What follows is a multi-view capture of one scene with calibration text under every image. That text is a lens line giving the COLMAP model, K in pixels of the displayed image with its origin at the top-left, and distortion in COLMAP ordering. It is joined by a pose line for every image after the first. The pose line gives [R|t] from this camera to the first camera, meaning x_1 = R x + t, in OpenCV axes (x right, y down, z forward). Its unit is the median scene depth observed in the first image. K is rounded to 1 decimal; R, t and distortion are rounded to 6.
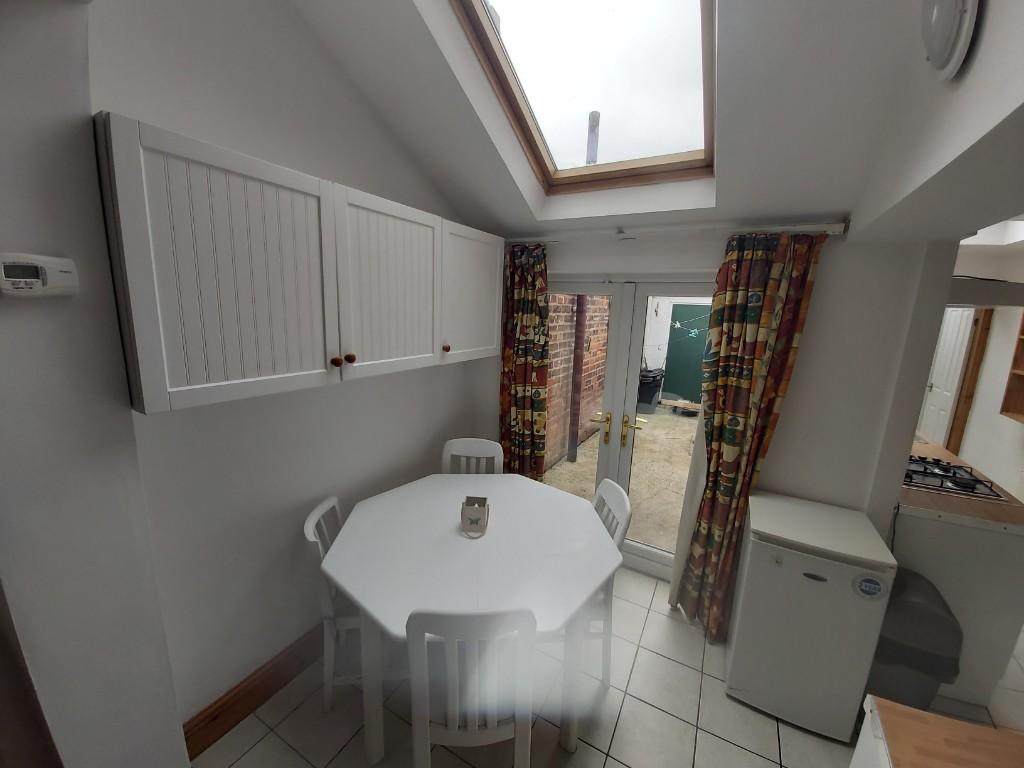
lens RADIAL K [[398.9, 0, 507.7], [0, 398.9, 384.8], [0, 0, 1]] dist [-0.000801, -0.000018]
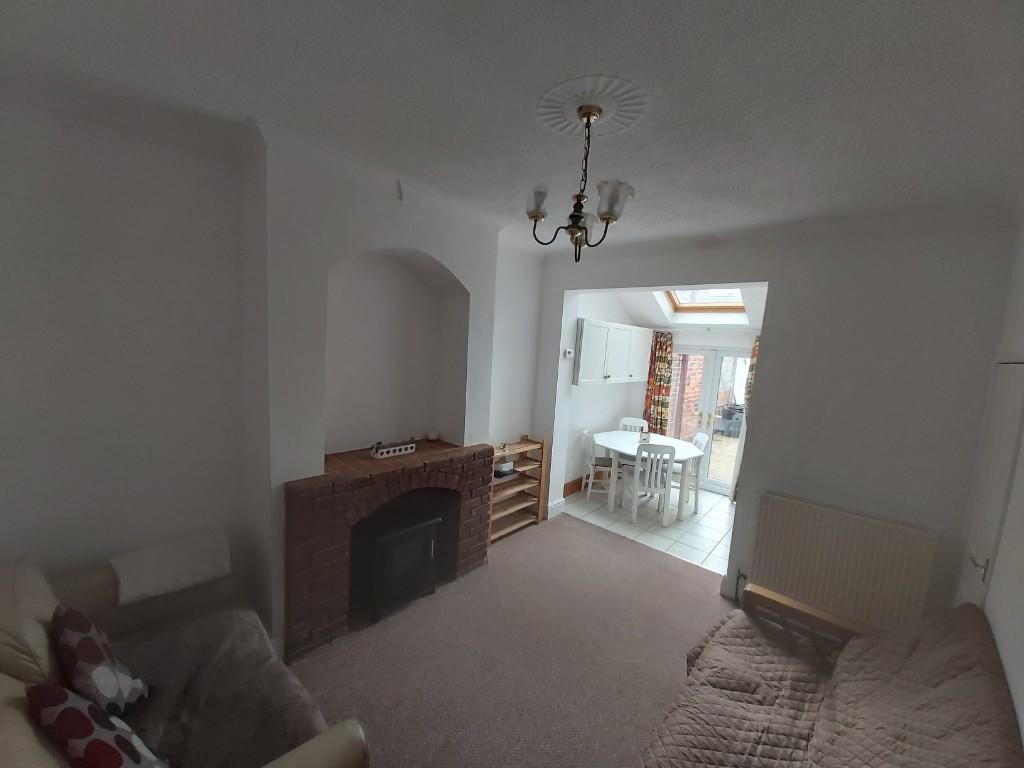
lens RADIAL K [[381.6, 0, 510.1], [0, 381.6, 389.4], [0, 0, 1]] dist [-0.000039, -0.000006]
pose [[0.972633, 0.055281, -0.225674, -0.279705], [-0.073442, 0.994633, -0.072882, 0.181526], [0.220434, 0.087461, 0.971473, -1.204449]]
